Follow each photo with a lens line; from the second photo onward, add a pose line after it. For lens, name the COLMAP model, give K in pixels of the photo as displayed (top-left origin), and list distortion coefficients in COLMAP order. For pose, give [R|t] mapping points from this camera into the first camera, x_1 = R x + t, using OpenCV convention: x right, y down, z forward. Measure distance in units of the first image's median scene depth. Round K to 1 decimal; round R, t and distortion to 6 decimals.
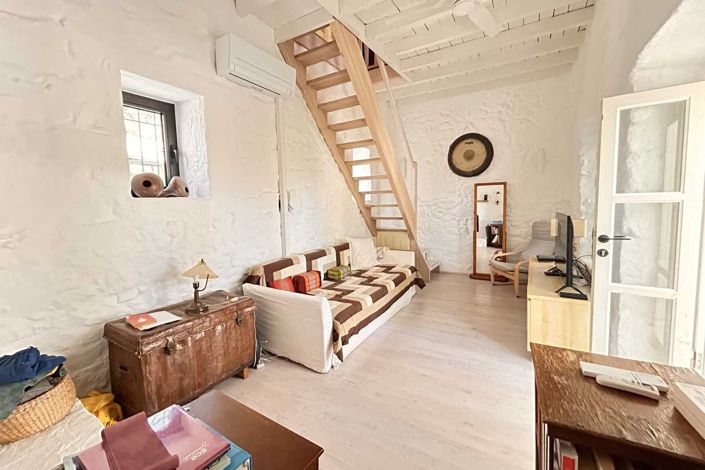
lens RADIAL K [[284.7, 0, 352.6], [0, 284.7, 221.7], [0, 0, 1]] dist [-0.002378, 0.000002]
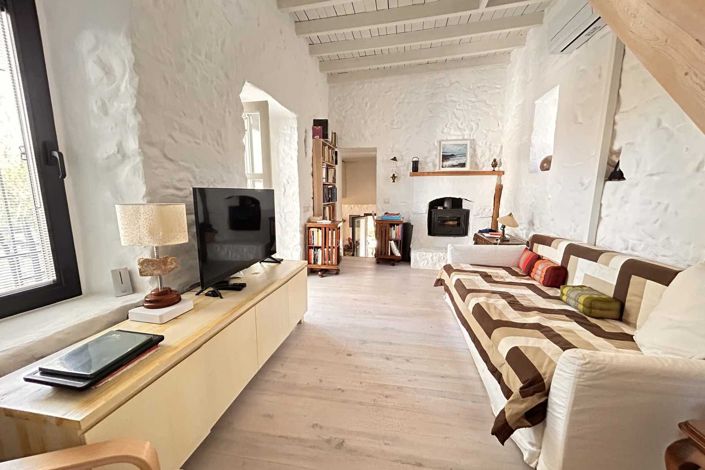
lens RADIAL K [[256.5, 0, 352.5], [0, 256.5, 235.0], [0, 0, 1]] dist [-0.000682, -0.000009]
pose [[-0.925044, 0.089480, -0.369170, 0.618052], [0.003381, 0.973760, 0.227550, -0.055604], [0.379844, 0.209246, -0.901074, 1.486687]]
